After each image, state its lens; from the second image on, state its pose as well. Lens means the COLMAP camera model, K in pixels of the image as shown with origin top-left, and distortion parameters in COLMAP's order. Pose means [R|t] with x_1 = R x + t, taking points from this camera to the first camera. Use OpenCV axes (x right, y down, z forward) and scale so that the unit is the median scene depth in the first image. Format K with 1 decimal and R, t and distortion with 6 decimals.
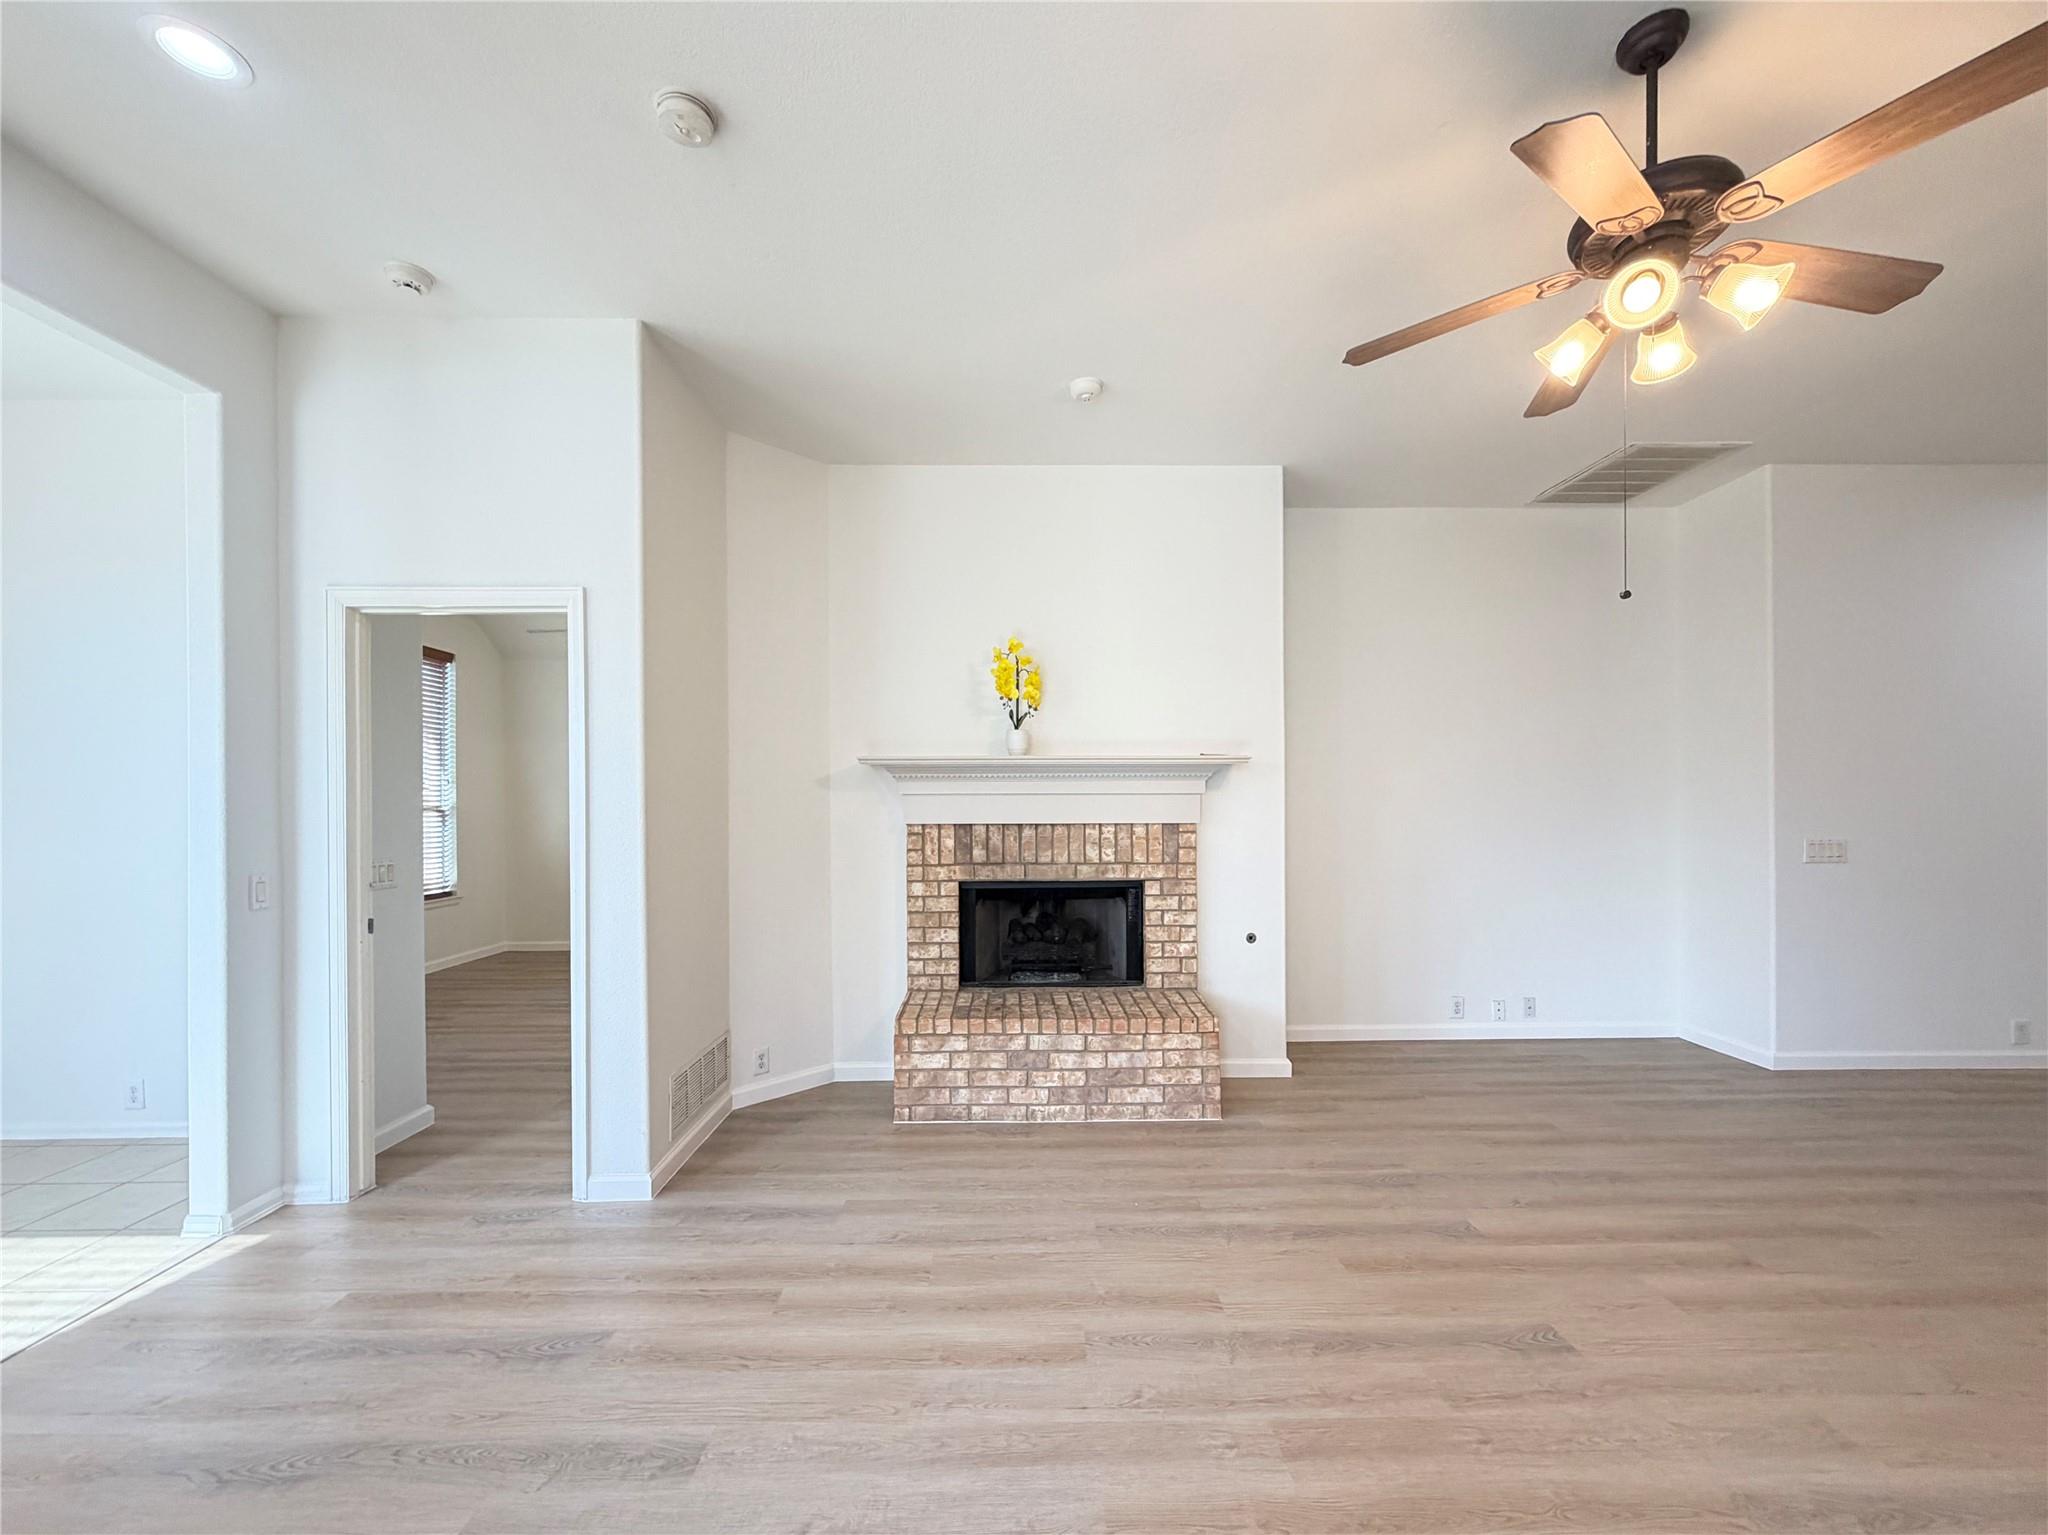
lens RADIAL K [[847.9, 0, 1024.3], [0, 847.9, 806.8], [0, 0, 1]] dist [-0.001258, 0.000307]
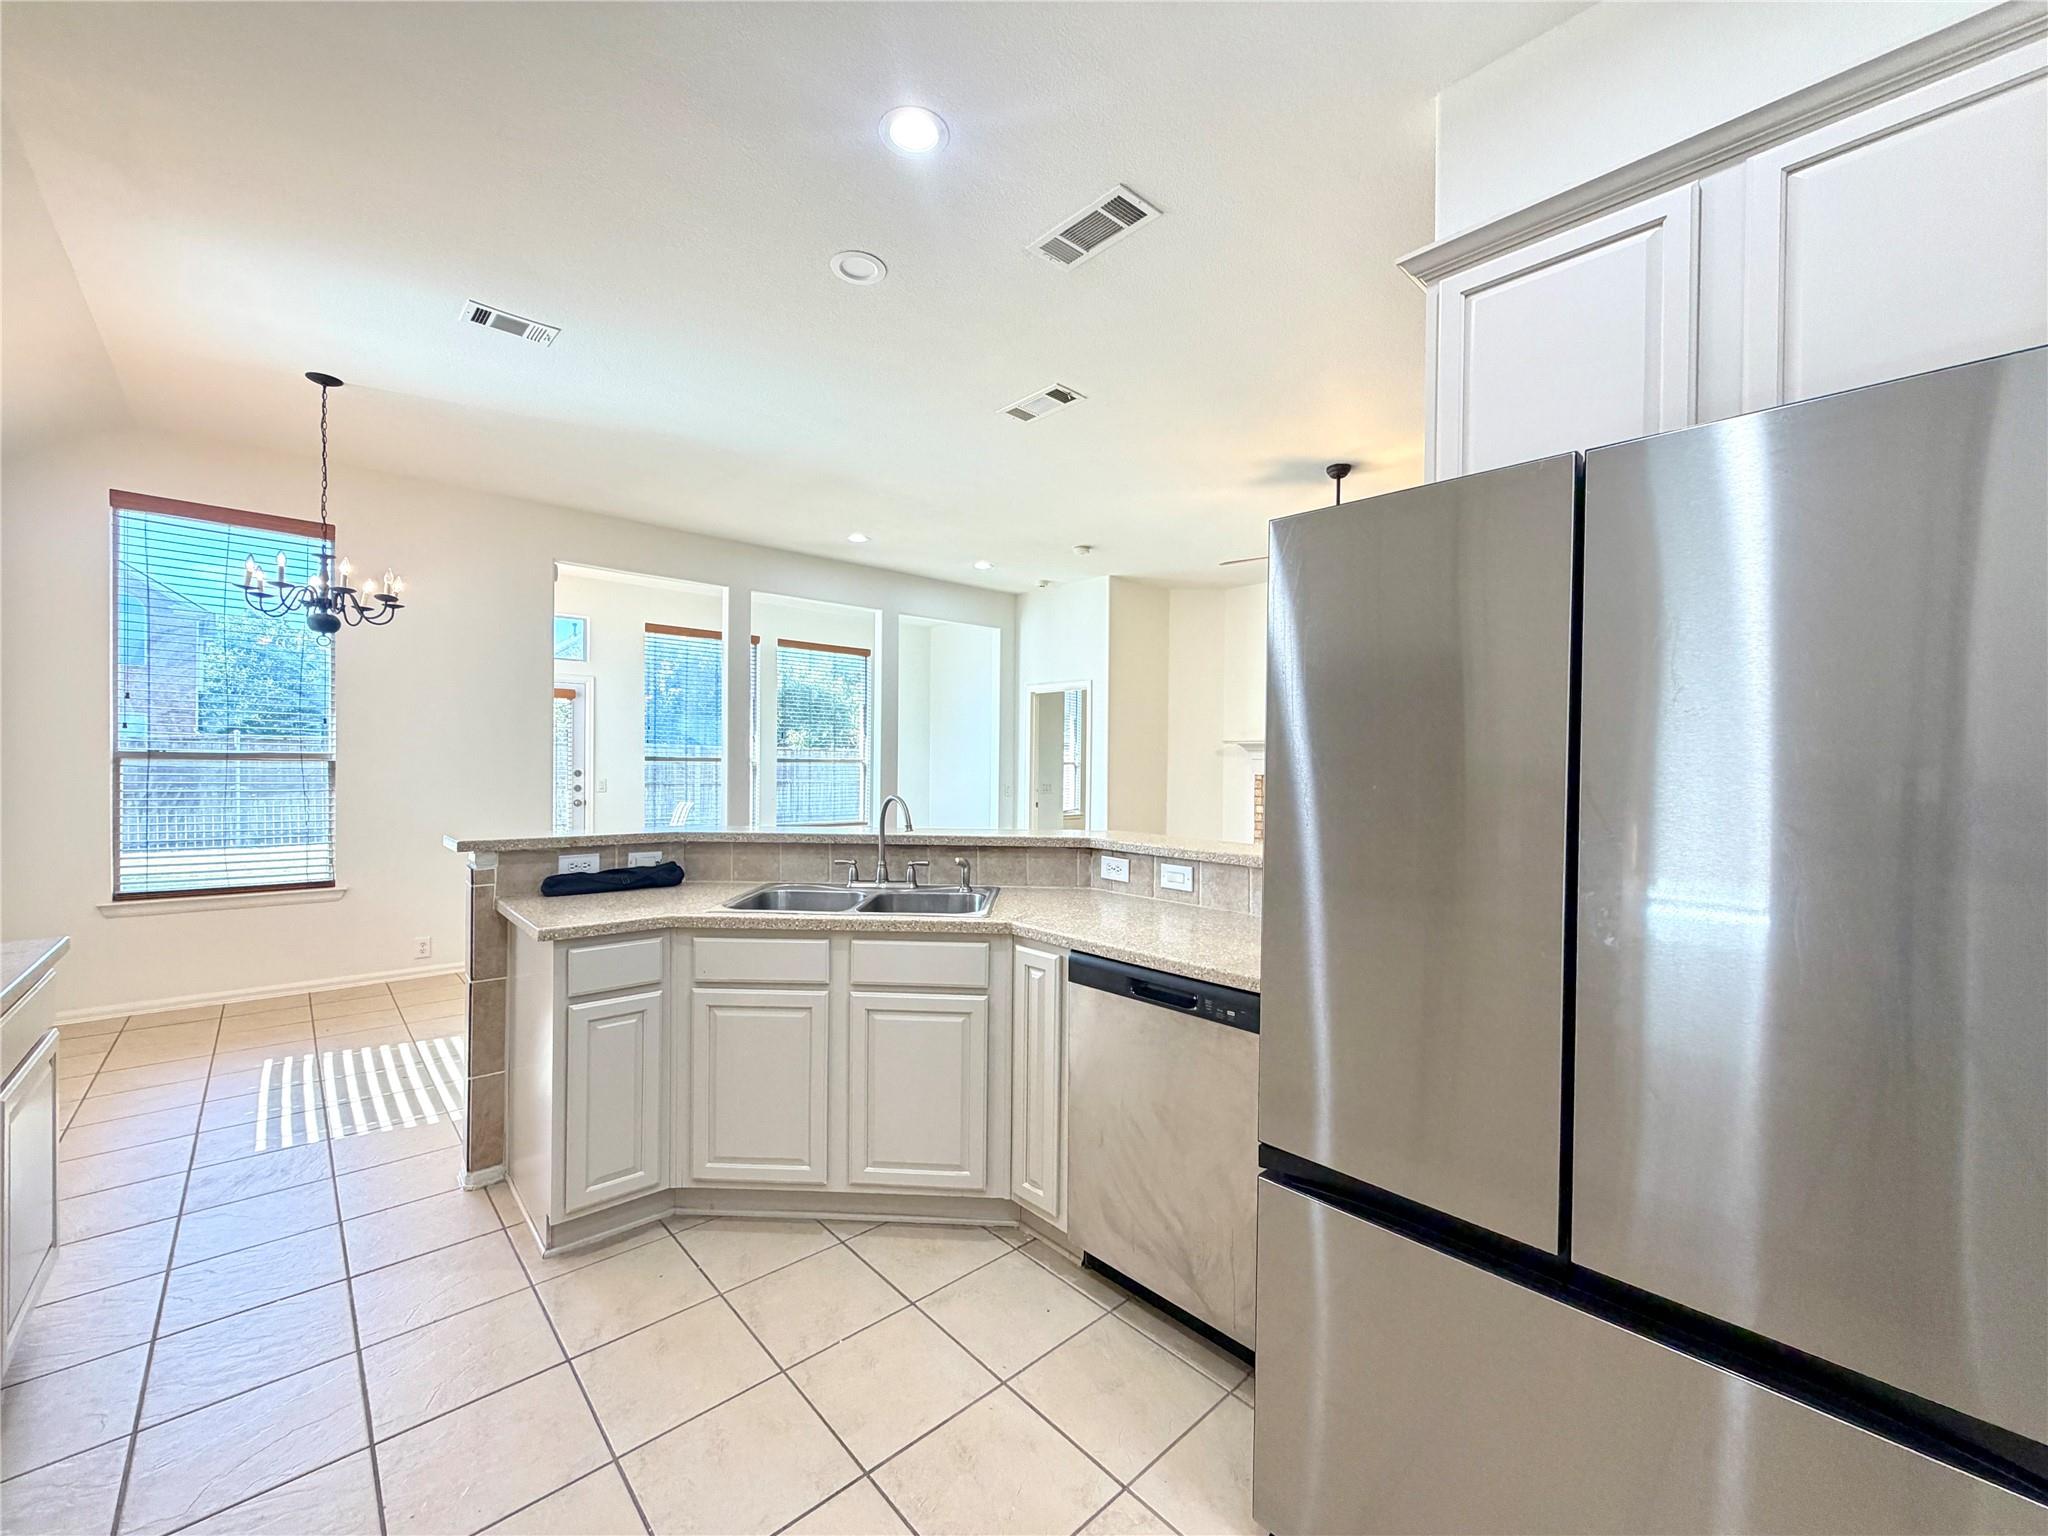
lens RADIAL K [[820.8, 0, 1024.0], [0, 820.8, 768.0], [0, 0, 1]] dist [-0.000825, -0.000230]
pose [[0.657496, 0.016193, -0.753284, 1.025361], [-0.012750, 0.999865, 0.010365, -0.008005], [0.753350, 0.002789, 0.657614, -0.673718]]
